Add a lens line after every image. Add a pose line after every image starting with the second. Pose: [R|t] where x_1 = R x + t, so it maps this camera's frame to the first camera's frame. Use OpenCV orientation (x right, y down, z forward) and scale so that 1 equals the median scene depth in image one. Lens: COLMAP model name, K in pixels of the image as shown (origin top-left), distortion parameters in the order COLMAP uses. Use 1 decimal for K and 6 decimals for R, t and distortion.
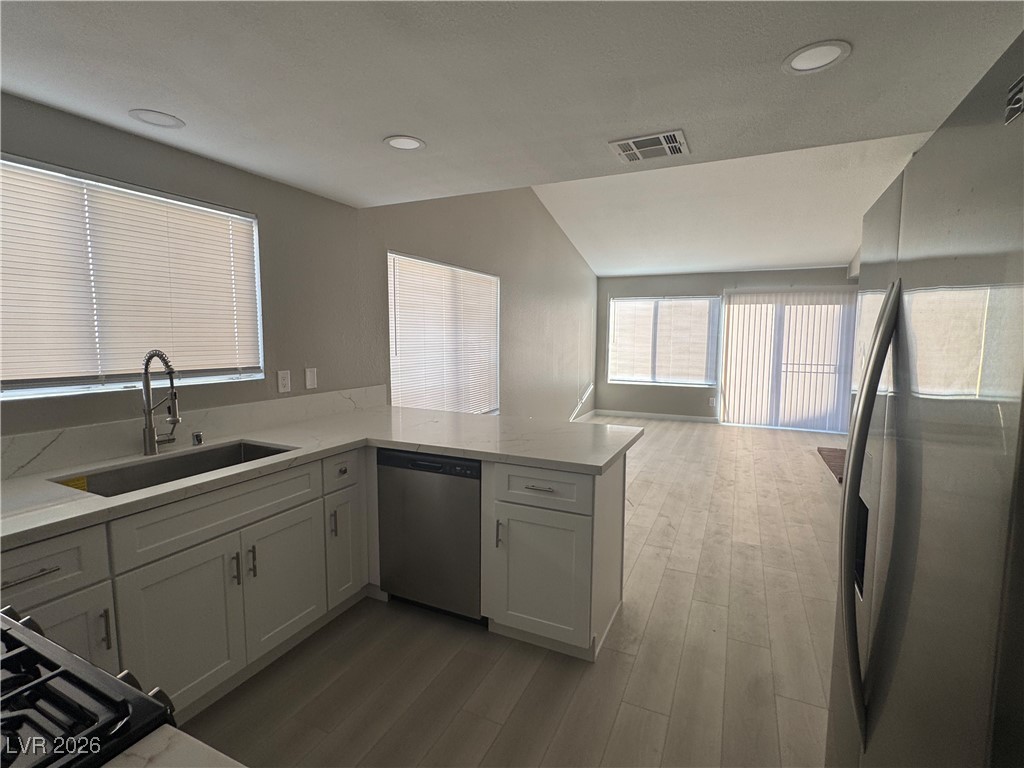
lens RADIAL K [[483.5, 0, 511.5], [0, 483.5, 382.5], [0, 0, 1]] dist [-0.005540, 0.000020]
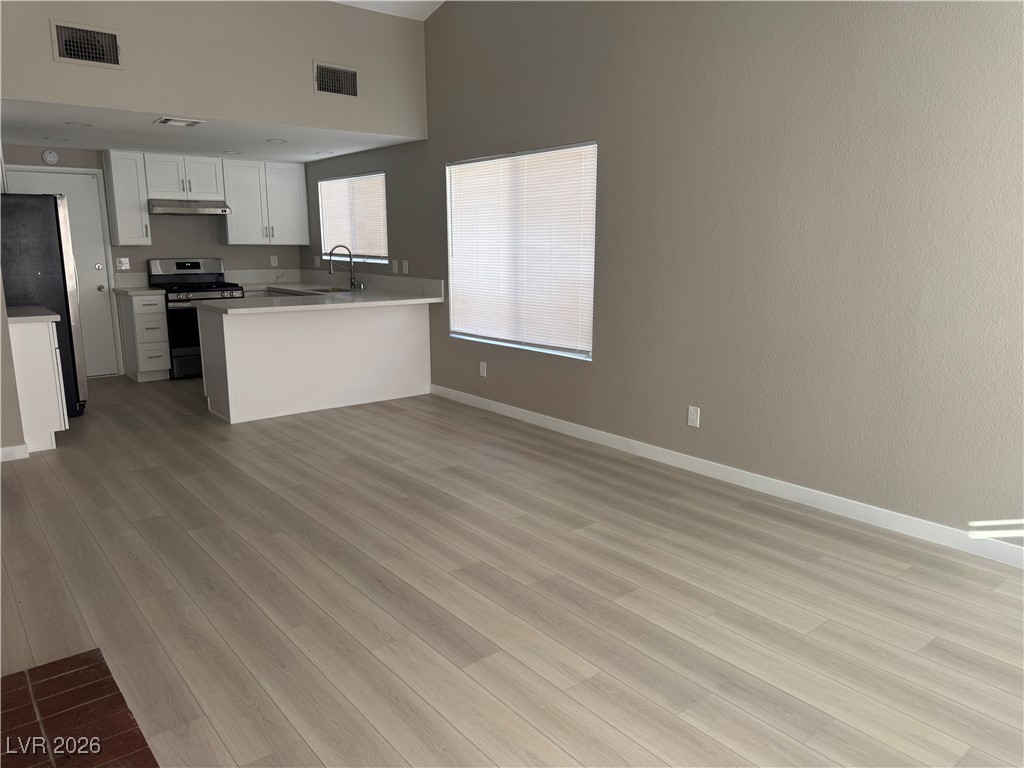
lens RADIAL K [[714.3, 0, 515.5], [0, 714.3, 383.8], [0, 0, 1]] dist [0.008141, 0.000429]
pose [[-0.418529, 0.171914, -0.891784, 1.543436], [-0.092492, 0.968748, 0.230159, -0.205445], [0.903482, 0.178811, -0.389548, 2.272699]]
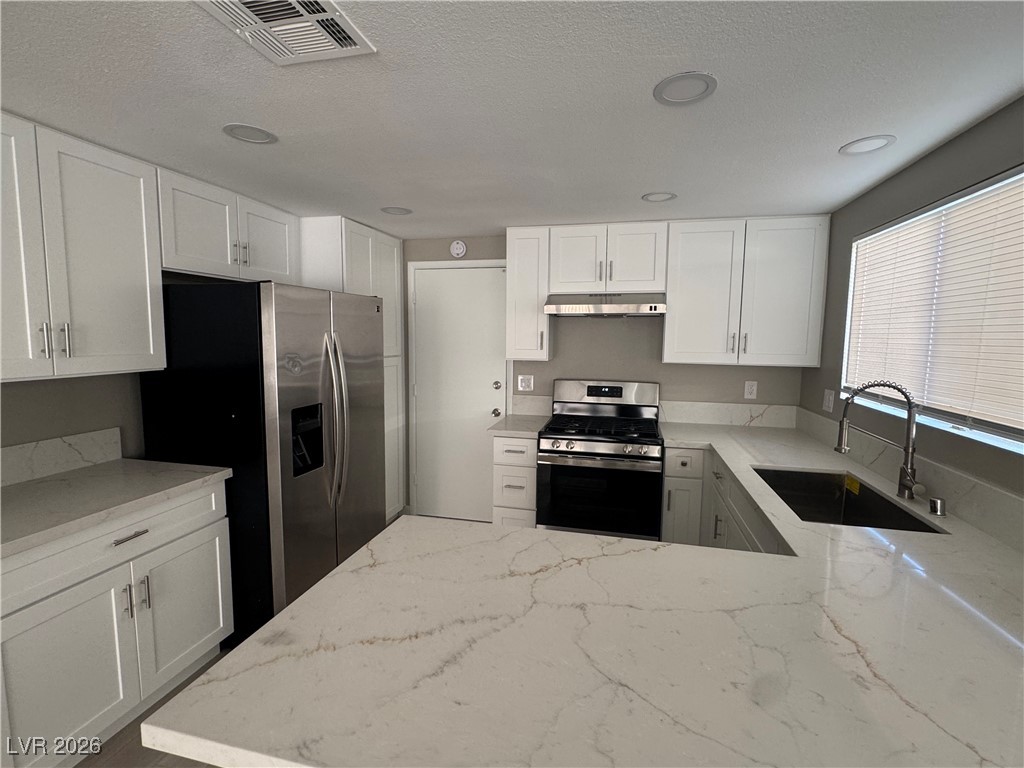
lens RADIAL K [[483.5, 0, 513.4], [0, 483.5, 388.7], [0, 0, 1]] dist [-0.005540, 0.000020]
pose [[-0.977108, 0.008410, -0.212579, 0.183648], [-0.036688, 0.977587, 0.207311, -0.156111], [0.209558, 0.210364, -0.954899, 1.232367]]
